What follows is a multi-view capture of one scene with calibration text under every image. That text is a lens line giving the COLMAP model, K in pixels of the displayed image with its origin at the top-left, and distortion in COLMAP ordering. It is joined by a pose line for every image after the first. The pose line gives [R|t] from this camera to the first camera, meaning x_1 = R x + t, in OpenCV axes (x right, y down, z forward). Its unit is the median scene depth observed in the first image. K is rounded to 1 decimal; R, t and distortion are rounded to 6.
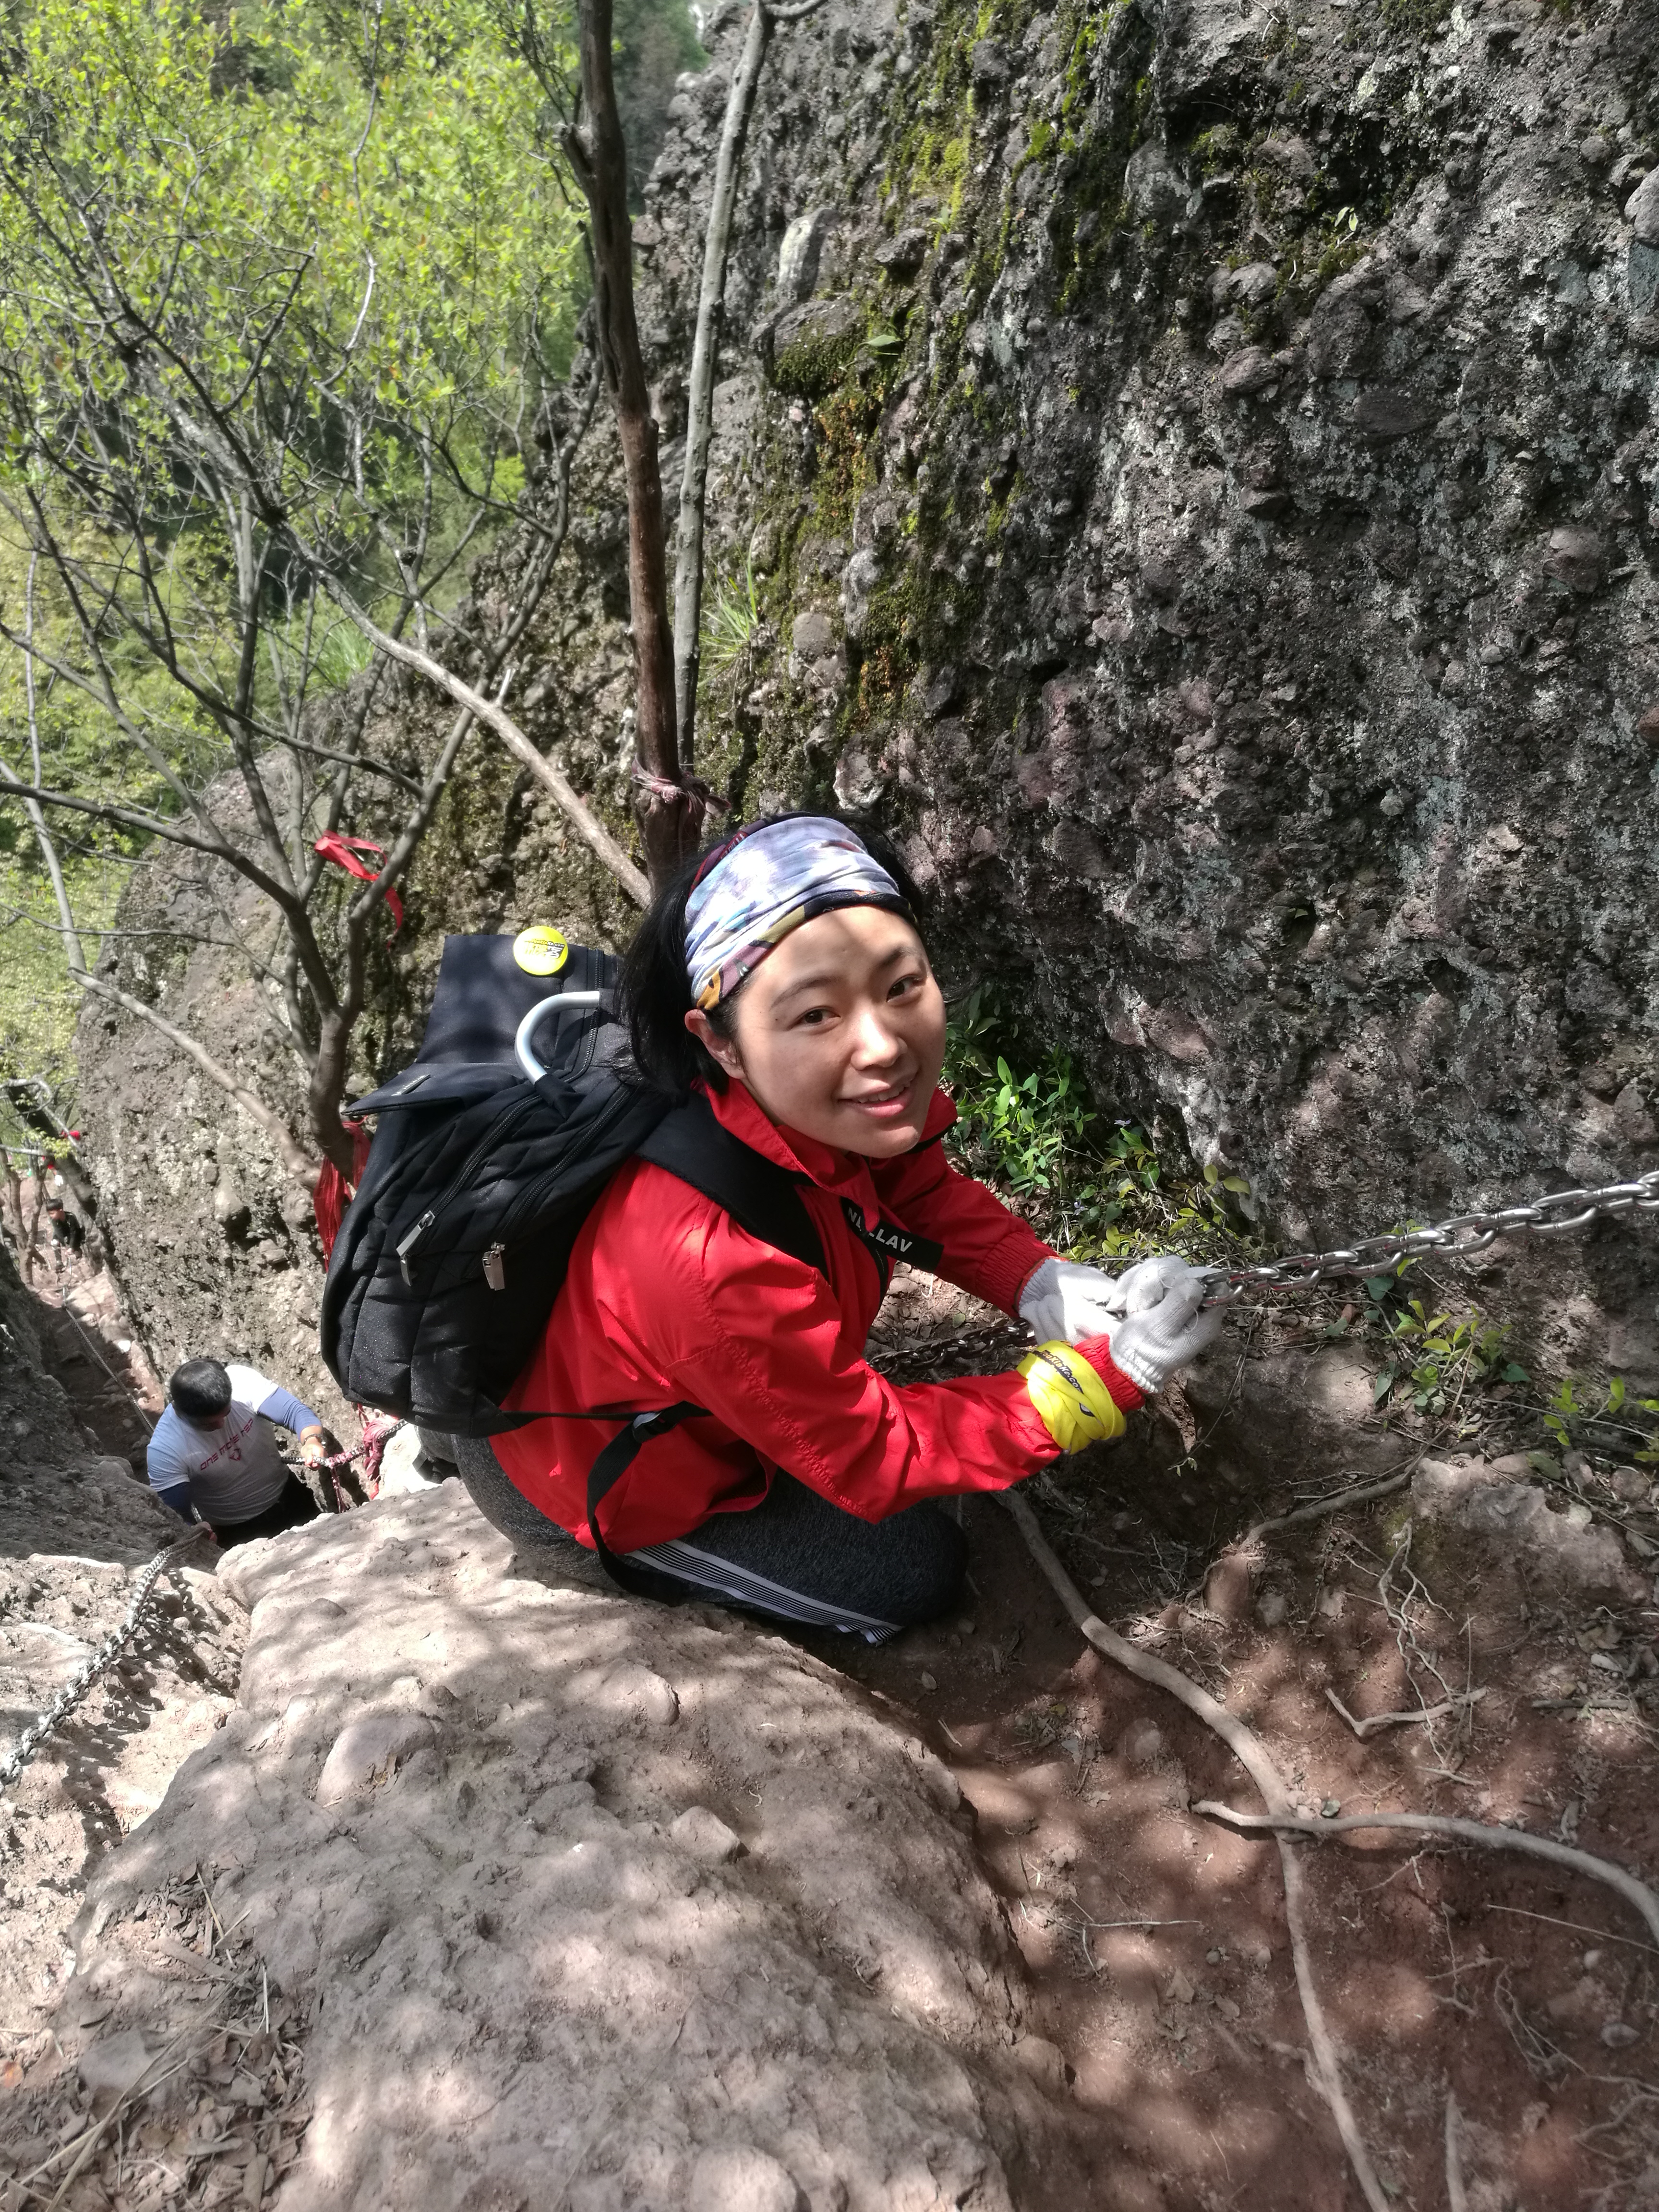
lens RADIAL K [[1753.7, 0, 802.0], [0, 1753.7, 1098.8], [0, 0, 1]] dist [-0.014140, 0.043502]
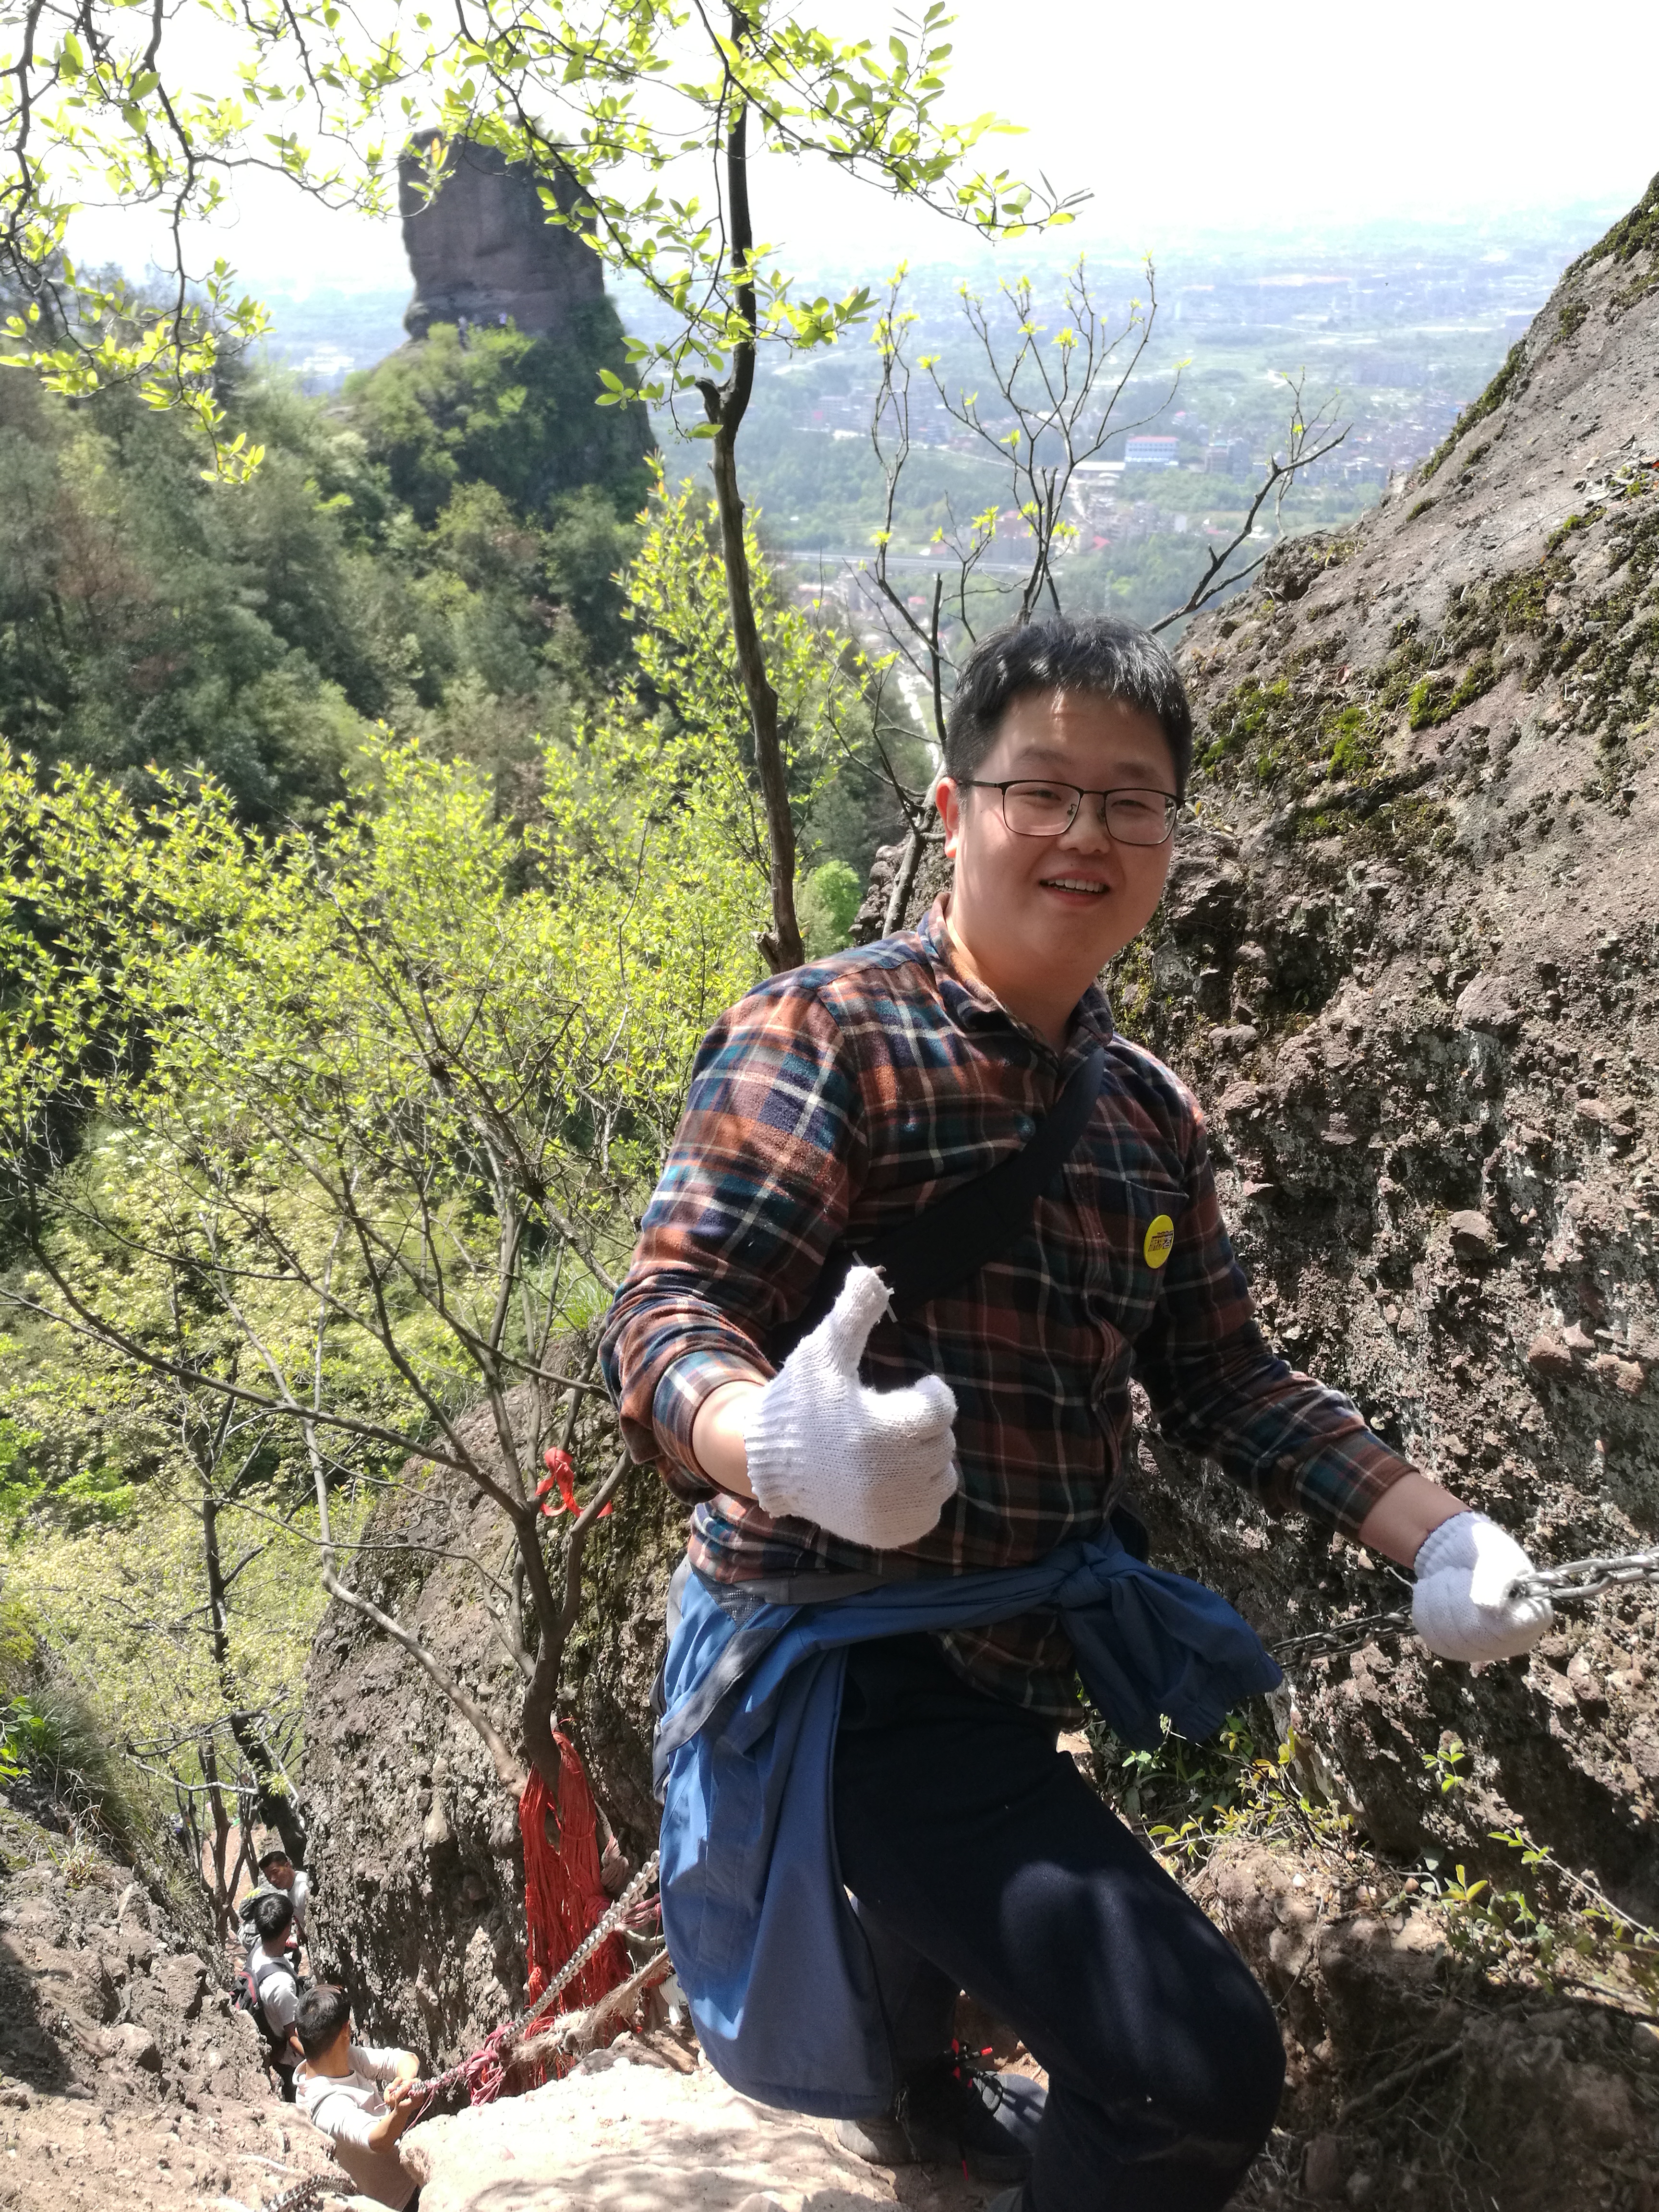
lens RADIAL K [[1762.1, 0, 817.1], [0, 1762.1, 1084.6], [0, 0, 1]] dist [-0.040977, 0.071485]
pose [[0.992411, -0.018216, -0.121609, 0.066065], [-0.026580, 0.933809, -0.356784, 0.045308], [0.120059, 0.357309, 0.926238, -0.205013]]
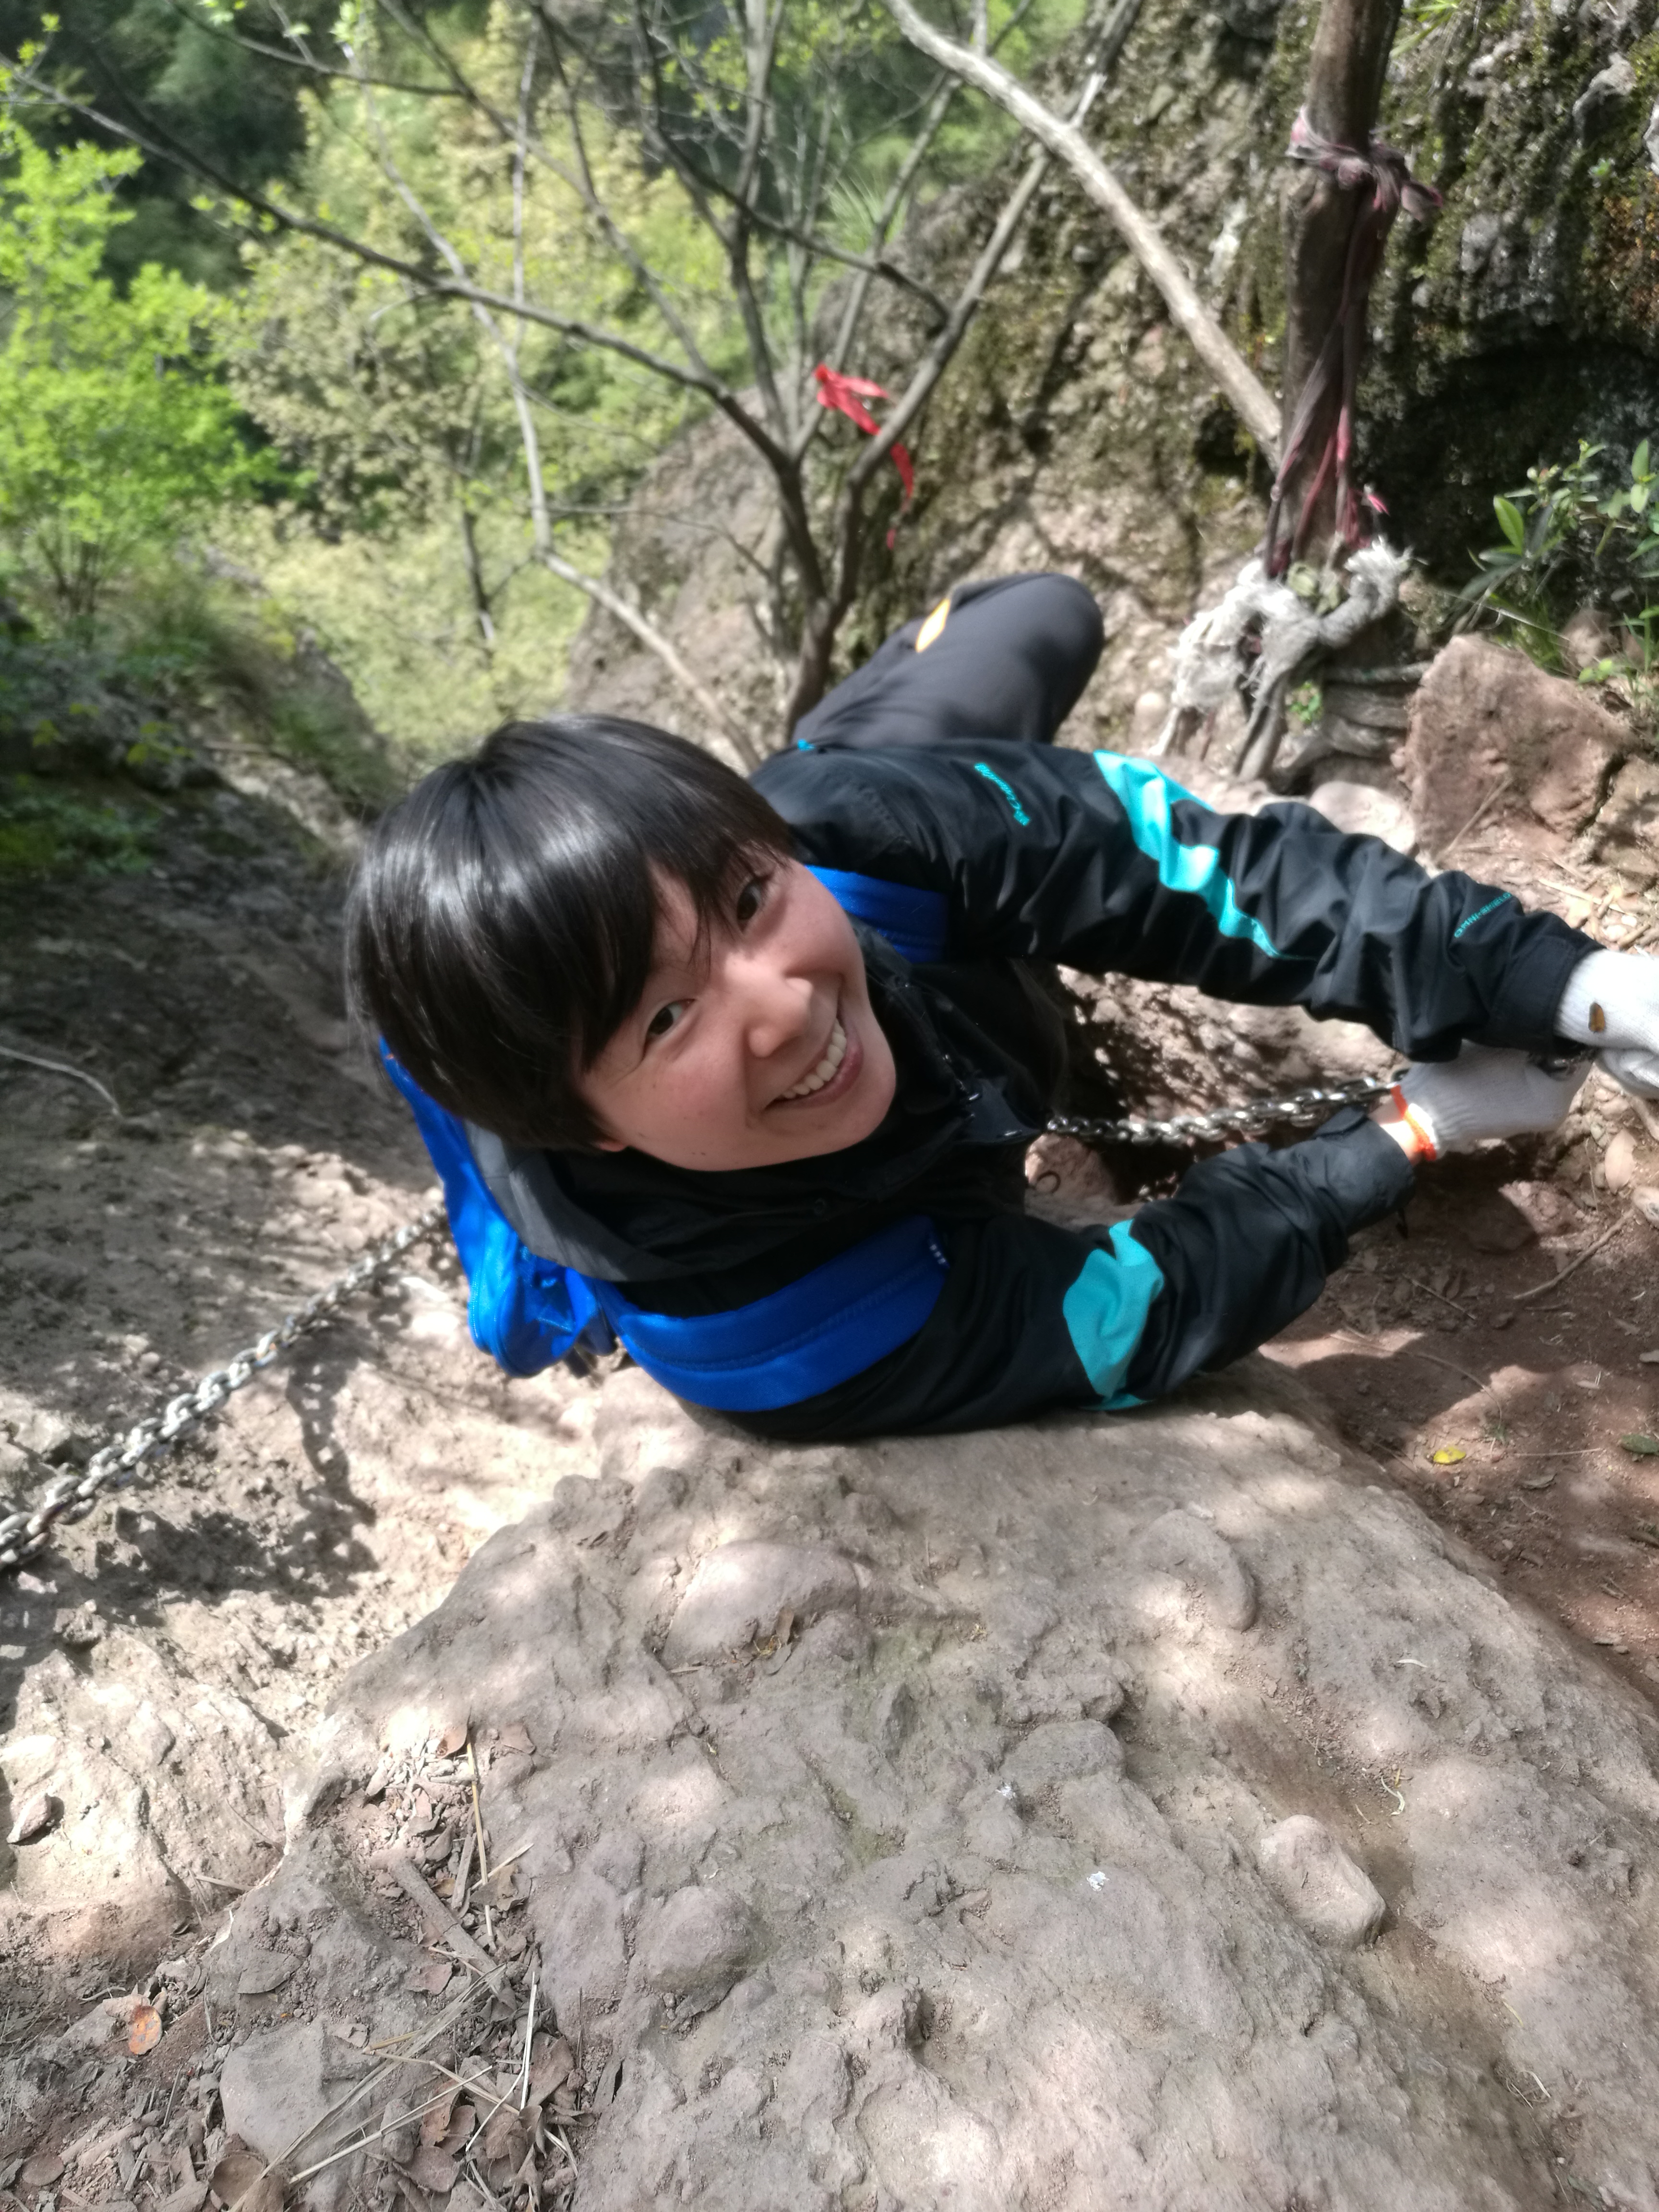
lens RADIAL K [[1805.9, 0, 830.3], [0, 1805.9, 983.4], [0, 0, 1]] dist [0.066040, -0.048852]
pose [[0.963962, 0.113840, -0.240452, -0.061781], [-0.089194, 0.989805, 0.111044, 0.058952], [0.250642, -0.085595, 0.964288, 0.274999]]
